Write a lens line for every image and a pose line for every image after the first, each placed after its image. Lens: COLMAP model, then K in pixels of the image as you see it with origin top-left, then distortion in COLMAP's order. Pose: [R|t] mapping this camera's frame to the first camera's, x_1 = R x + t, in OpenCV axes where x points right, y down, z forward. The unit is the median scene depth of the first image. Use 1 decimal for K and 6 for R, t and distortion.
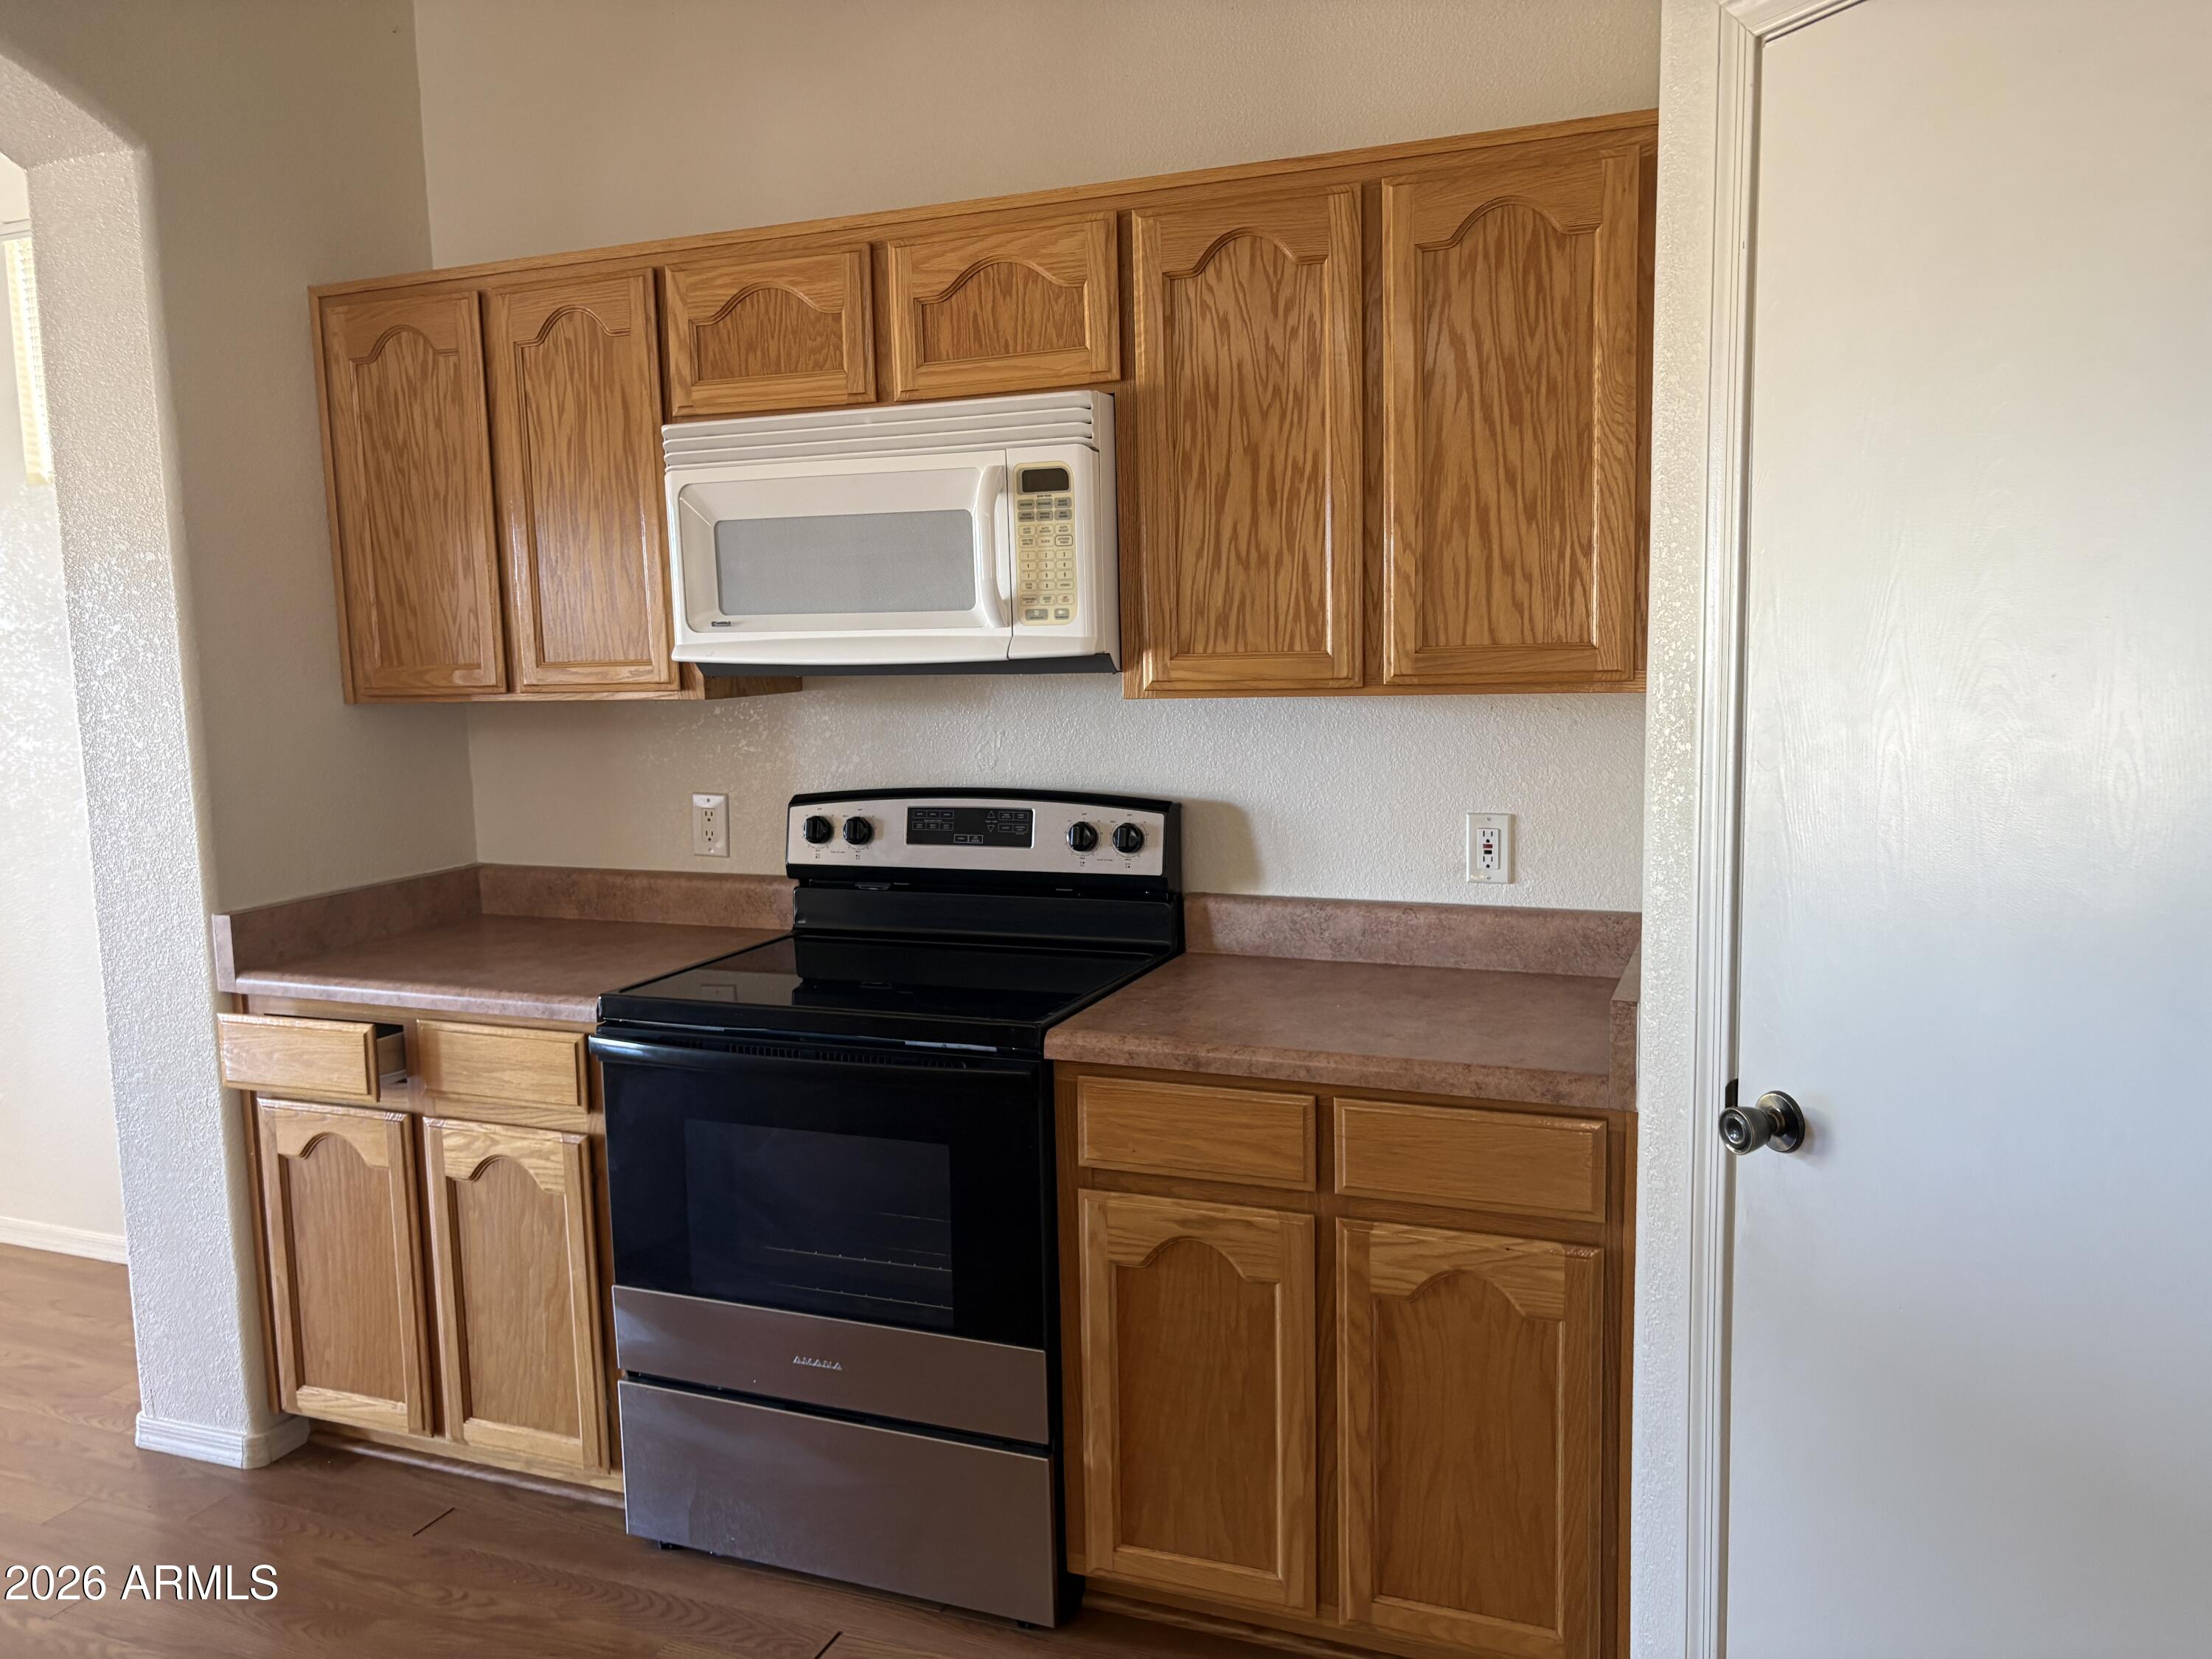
lens RADIAL K [[1672.7, 0, 1106.0], [0, 1672.7, 829.5], [0, 0, 1]] dist [0.041507, -0.054064]
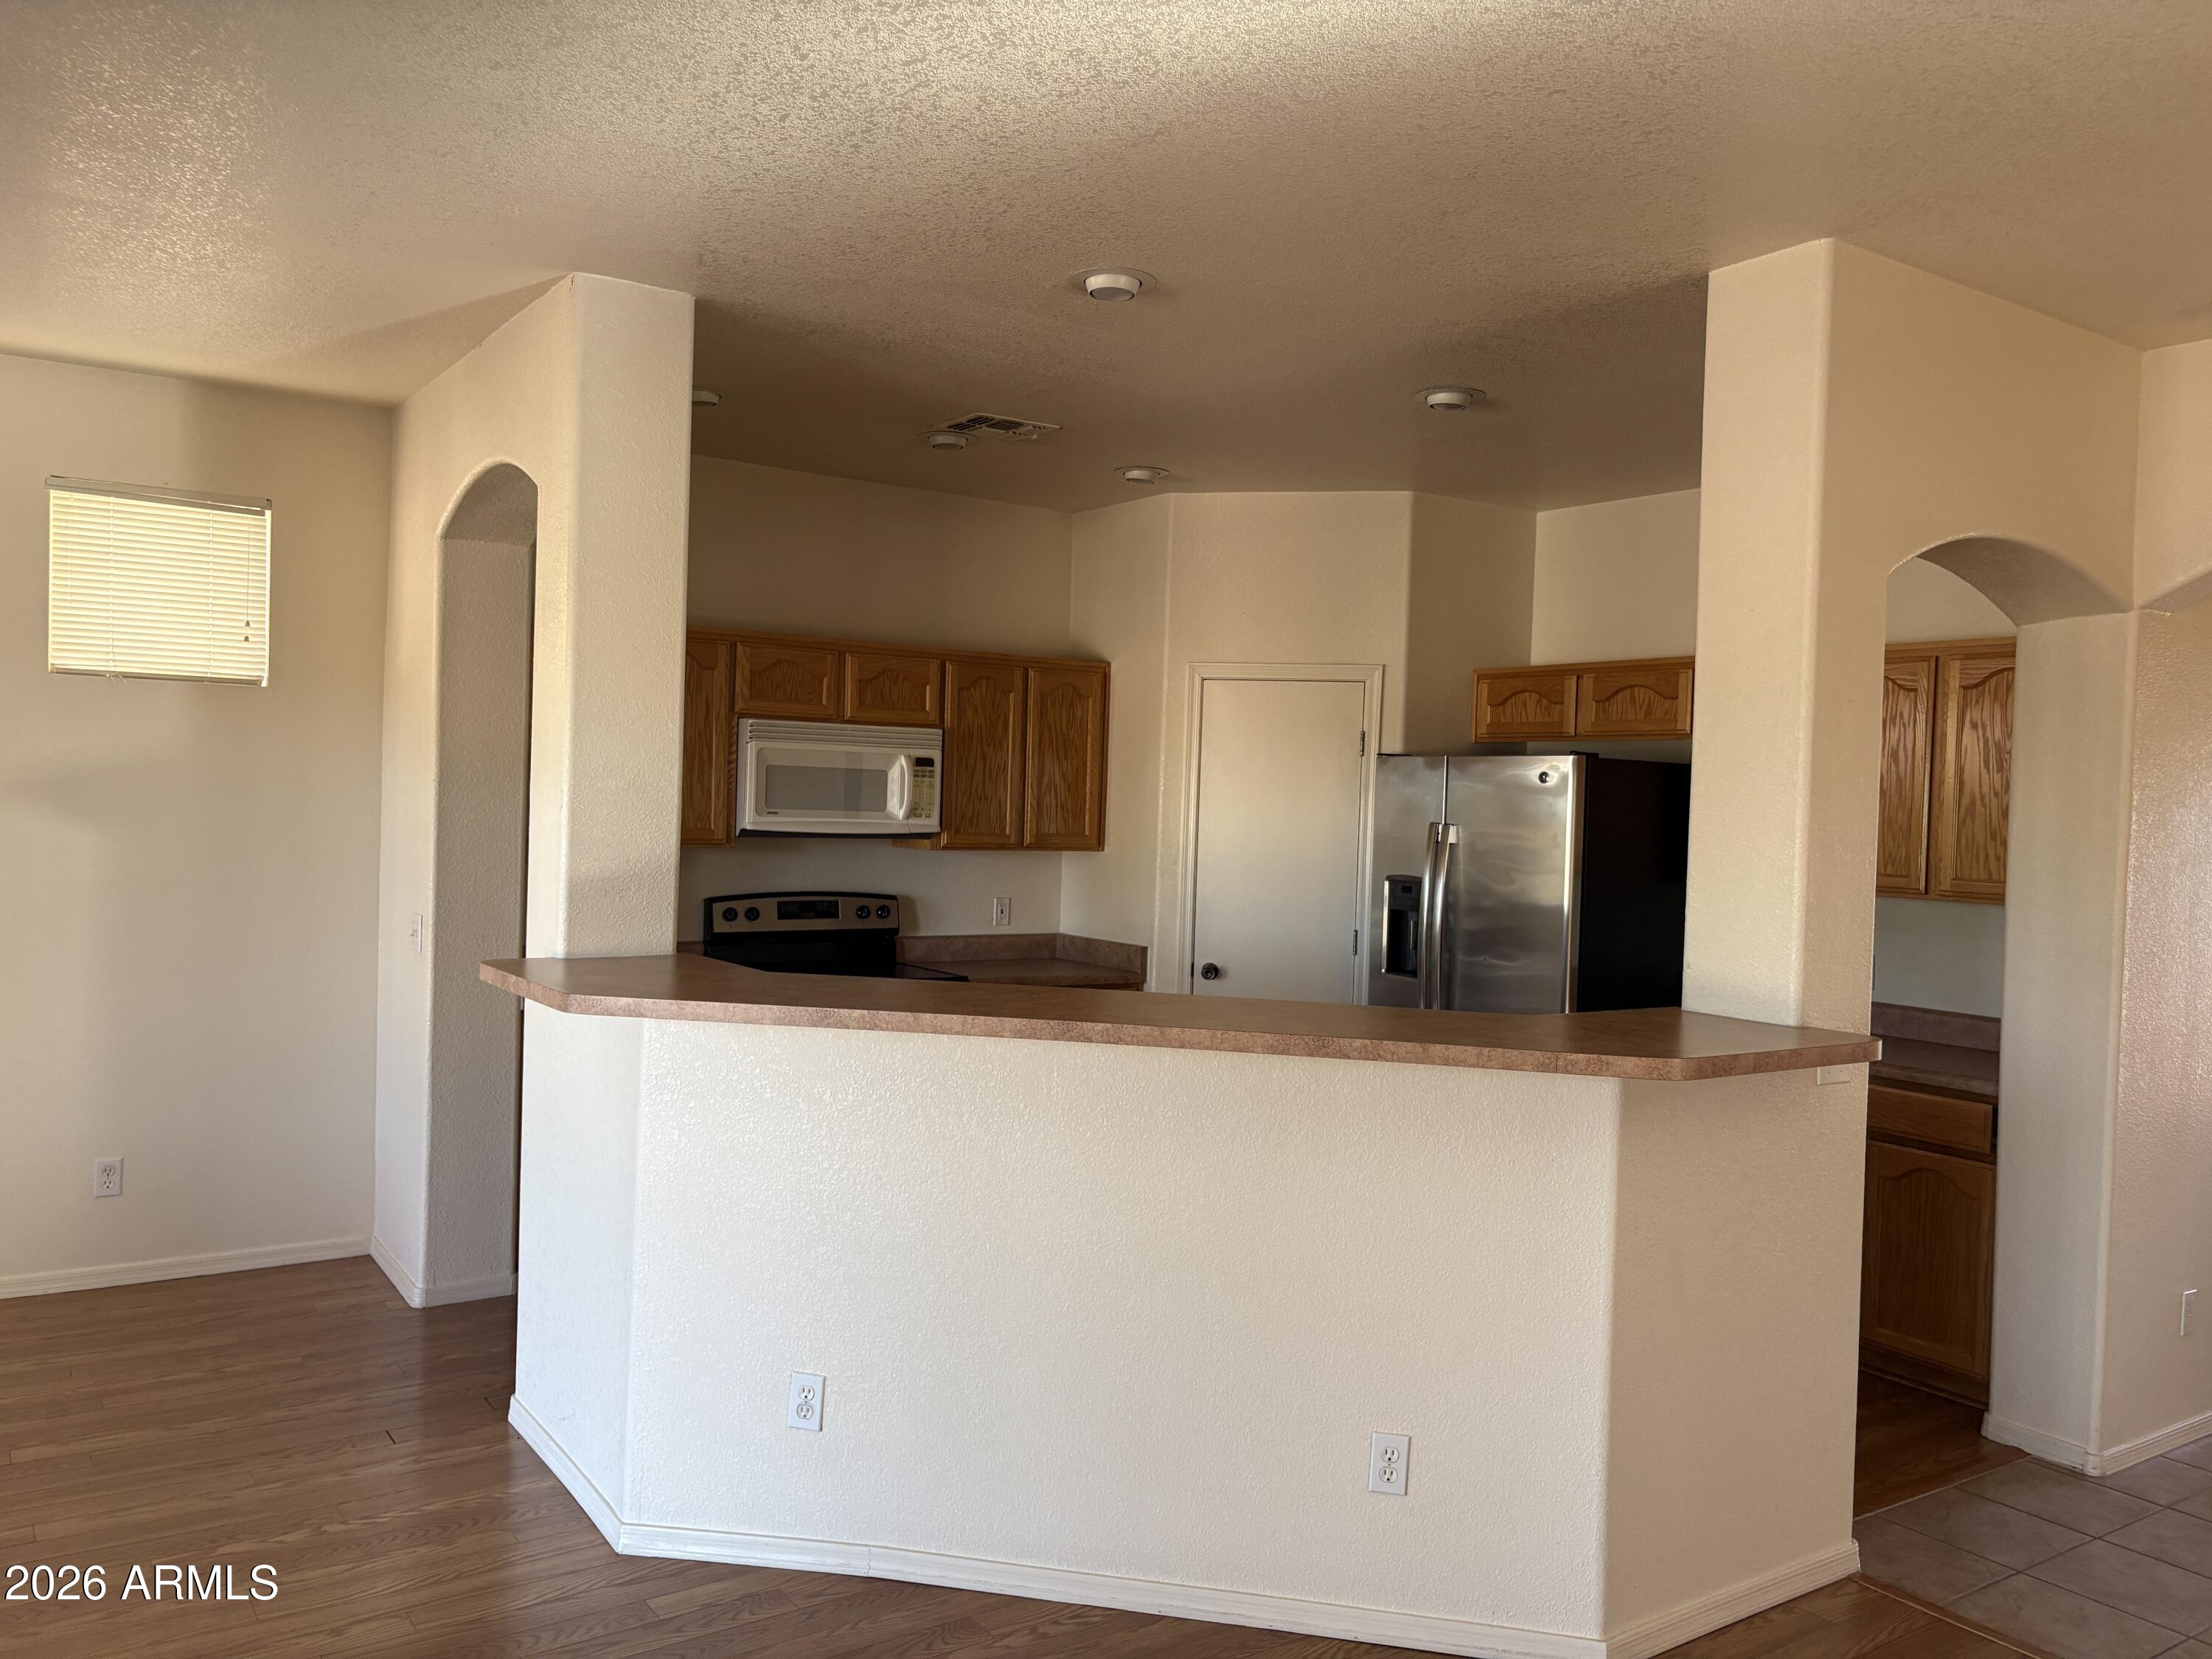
lens RADIAL K [[1644.7, 0, 1106.0], [0, 1644.7, 829.5], [0, 0, 1]] dist [0.008867, -0.035501]
pose [[0.543167, 0.027728, 0.839167, -1.923003], [0.060754, 0.995537, -0.072219, 0.083072], [-0.837424, 0.090210, 0.539058, -0.528438]]
